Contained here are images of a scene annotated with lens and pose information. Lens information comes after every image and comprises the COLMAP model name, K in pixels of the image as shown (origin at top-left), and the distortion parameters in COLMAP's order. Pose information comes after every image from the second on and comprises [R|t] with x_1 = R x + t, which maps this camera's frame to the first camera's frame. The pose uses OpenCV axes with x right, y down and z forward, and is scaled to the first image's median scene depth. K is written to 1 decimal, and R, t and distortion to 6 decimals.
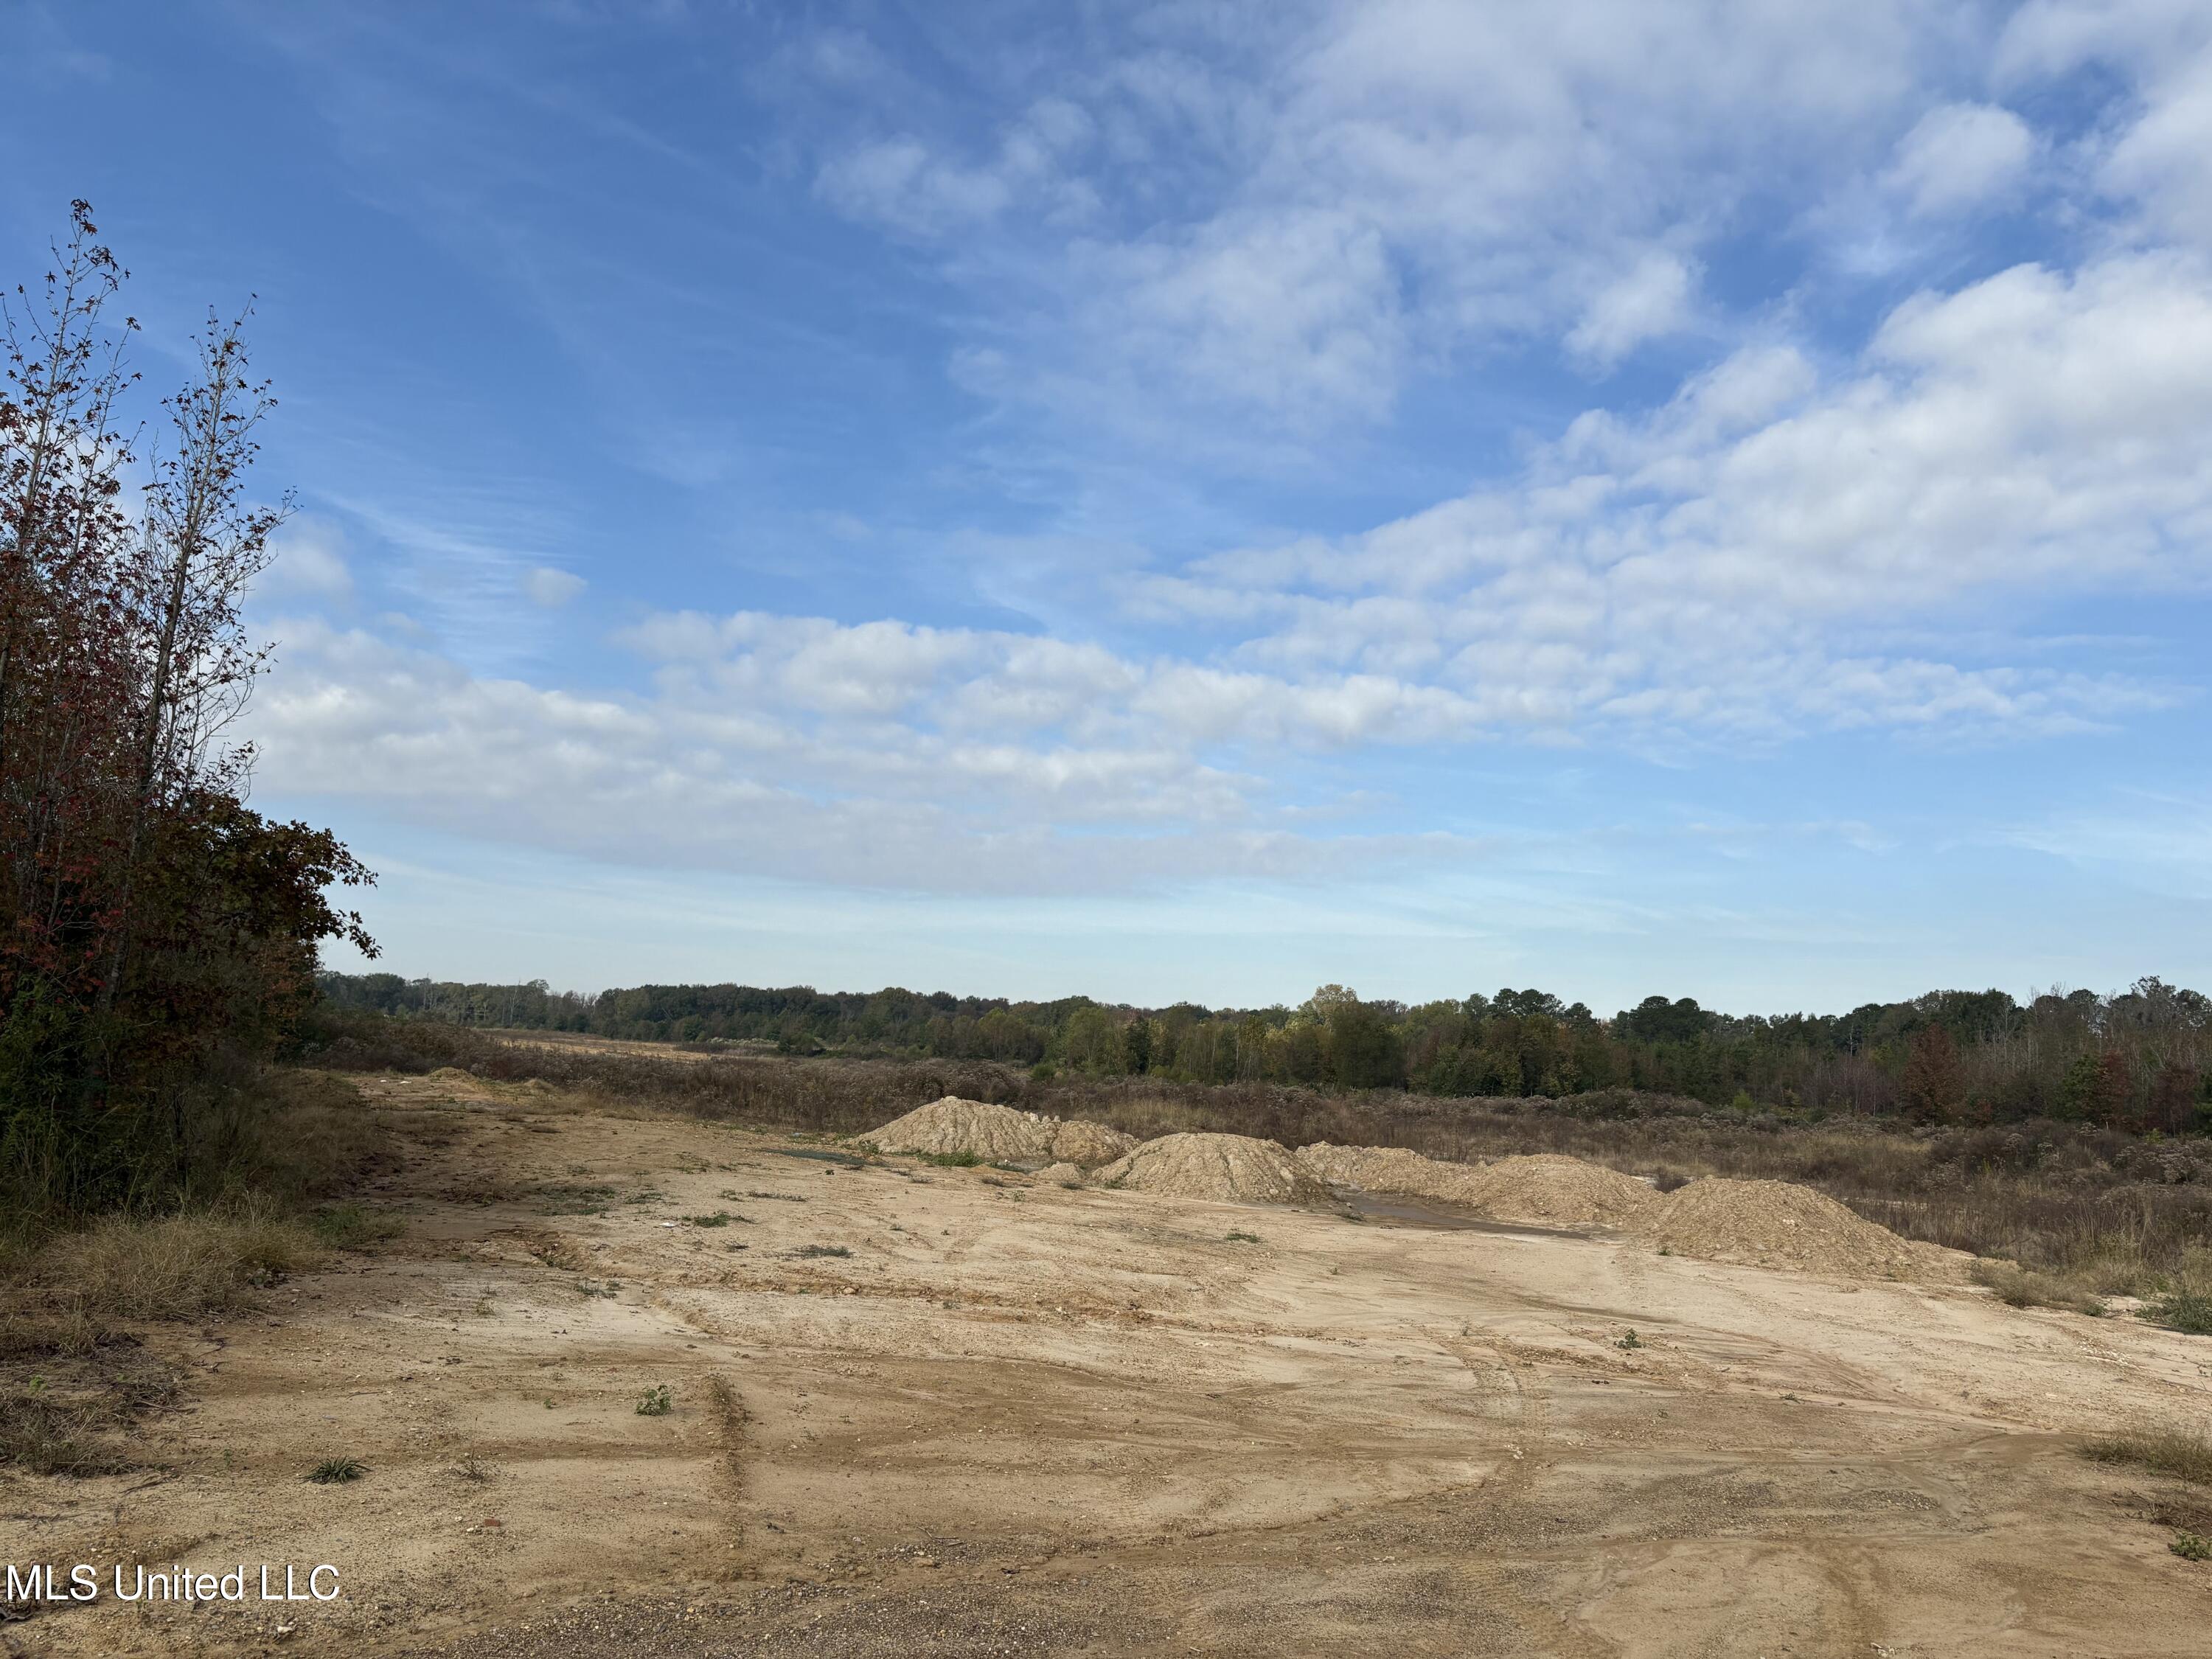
lens RADIAL K [[1700.5, 0, 1077.3], [0, 1700.5, 770.3], [0, 0, 1]] dist [0.025315, -0.009799]
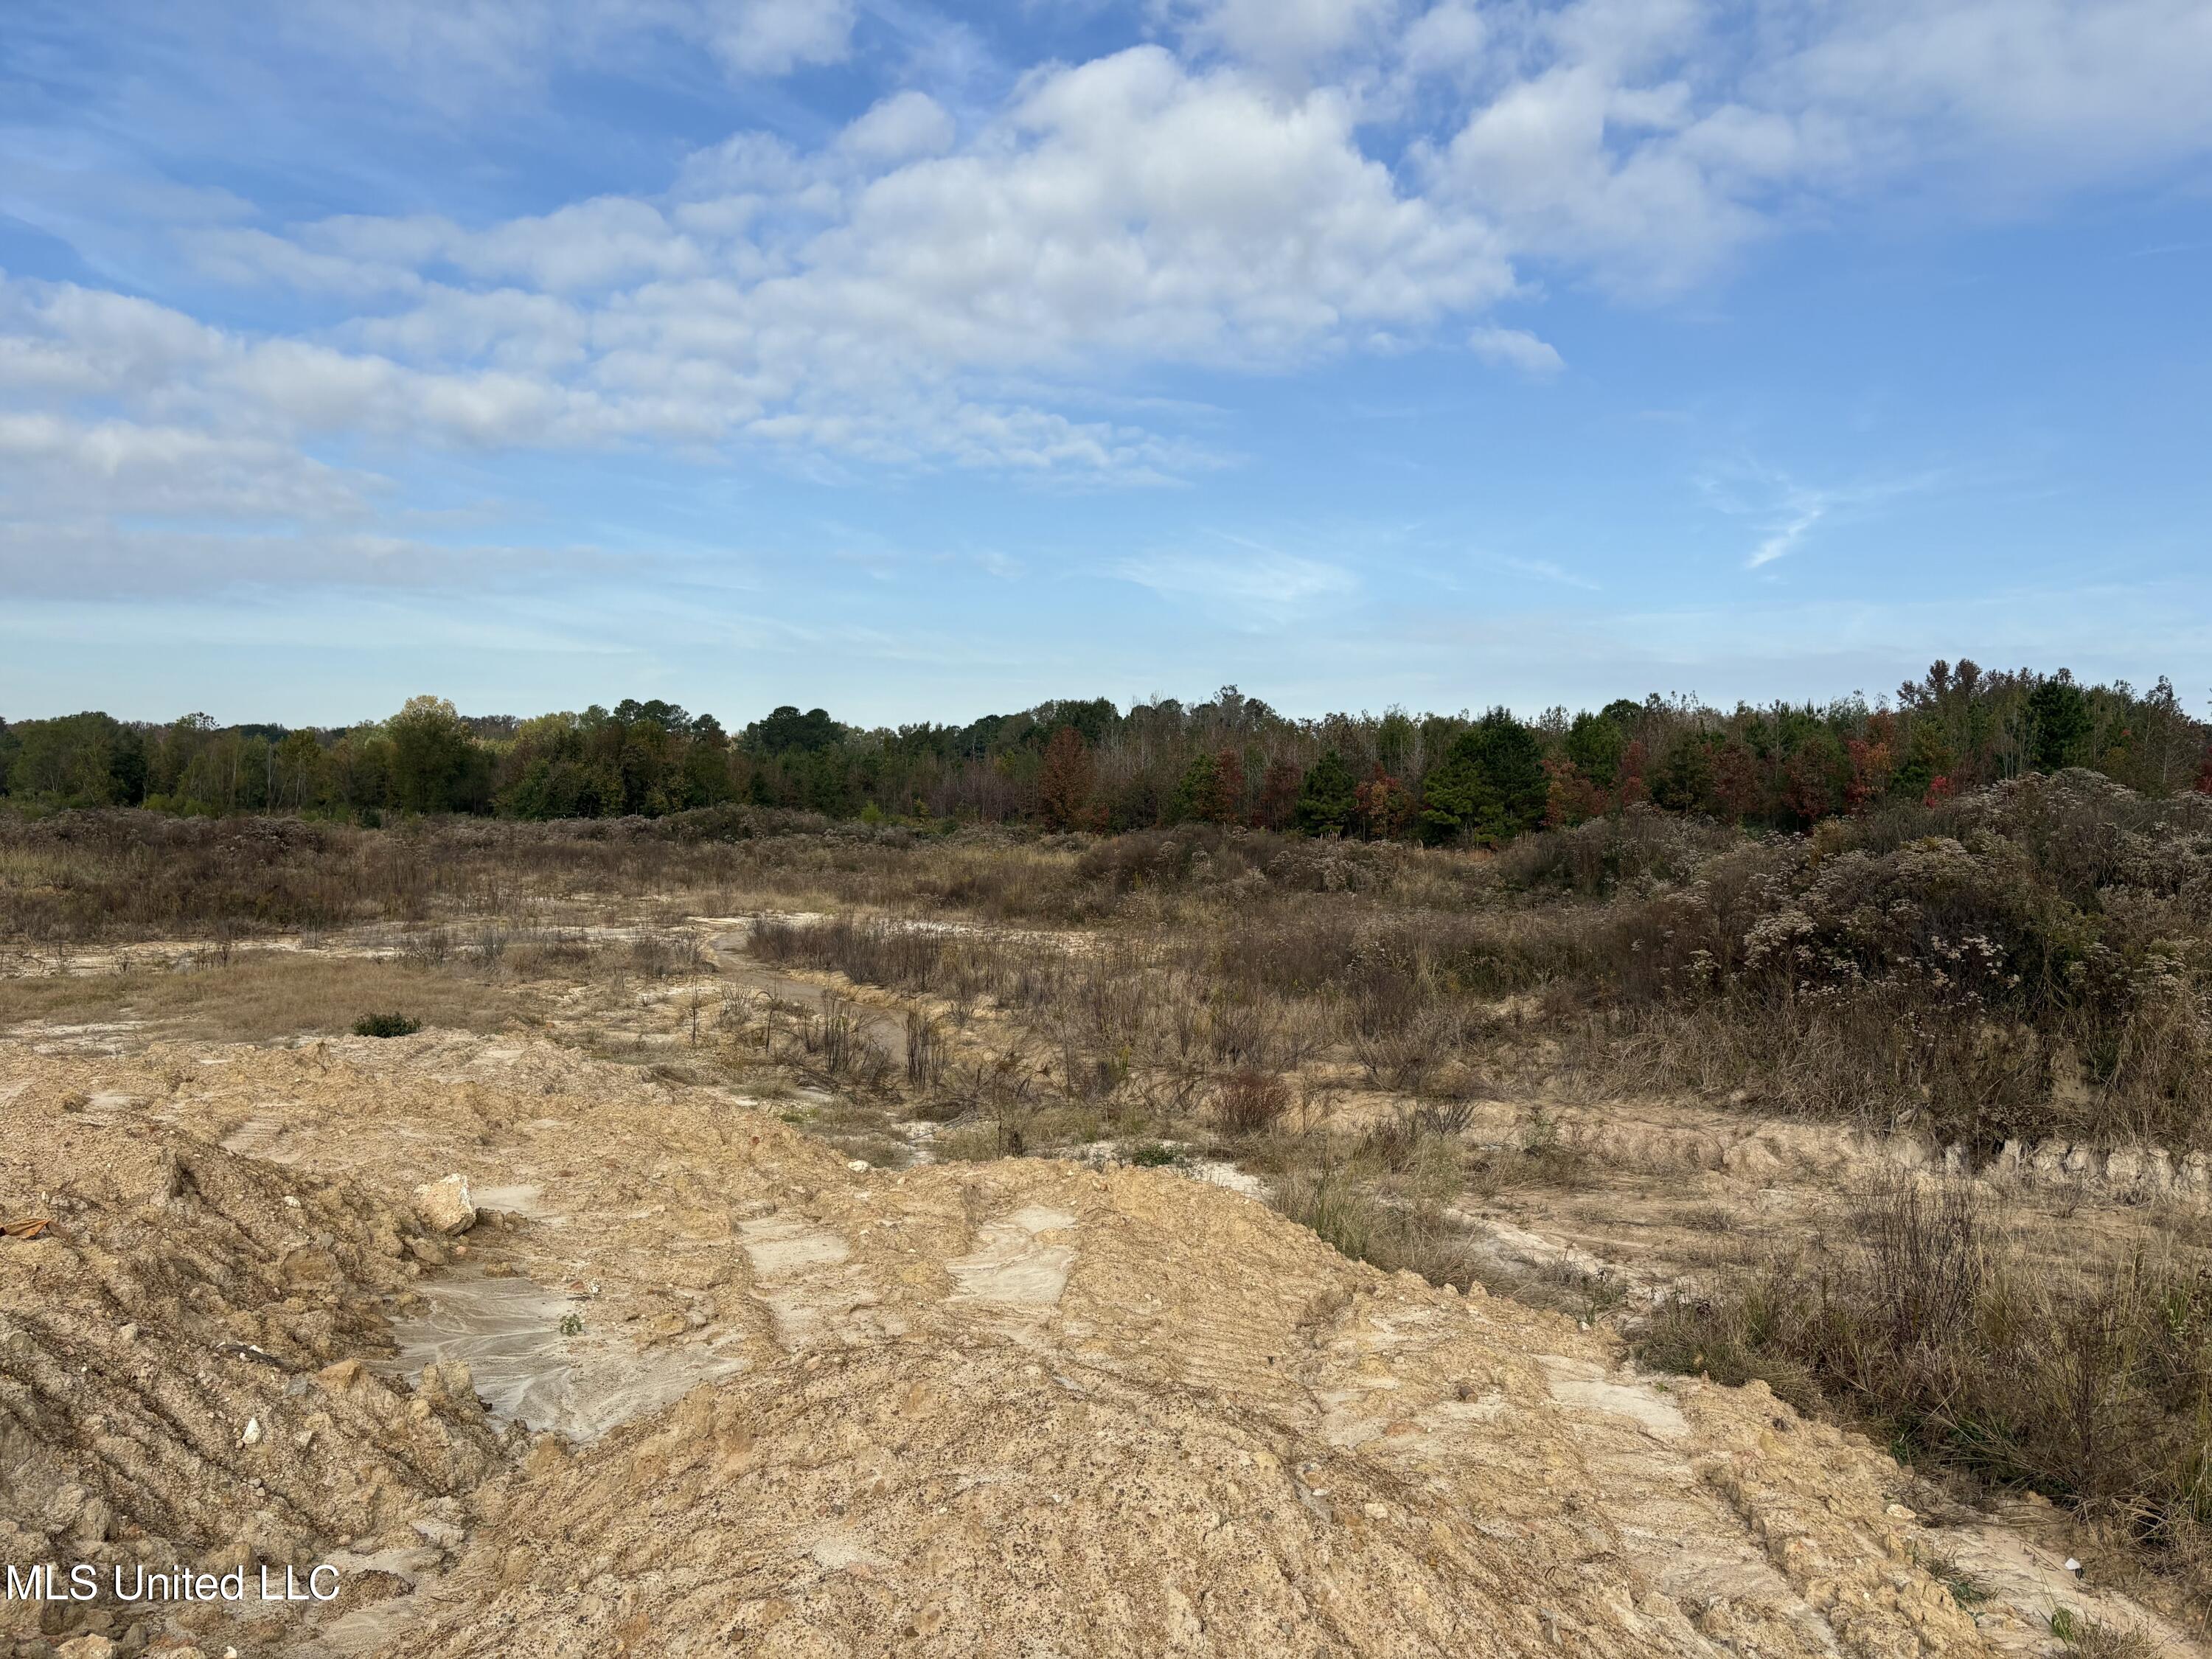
lens RADIAL K [[1640.5, 0, 1106.0], [0, 1640.5, 829.5], [0, 0, 1]] dist [0.034895, -0.047962]
pose [[0.872932, -0.035327, 0.486561, 0.043103], [-0.060879, 0.981689, 0.180498, 0.021403], [-0.484028, -0.187184, 0.854798, 0.111346]]
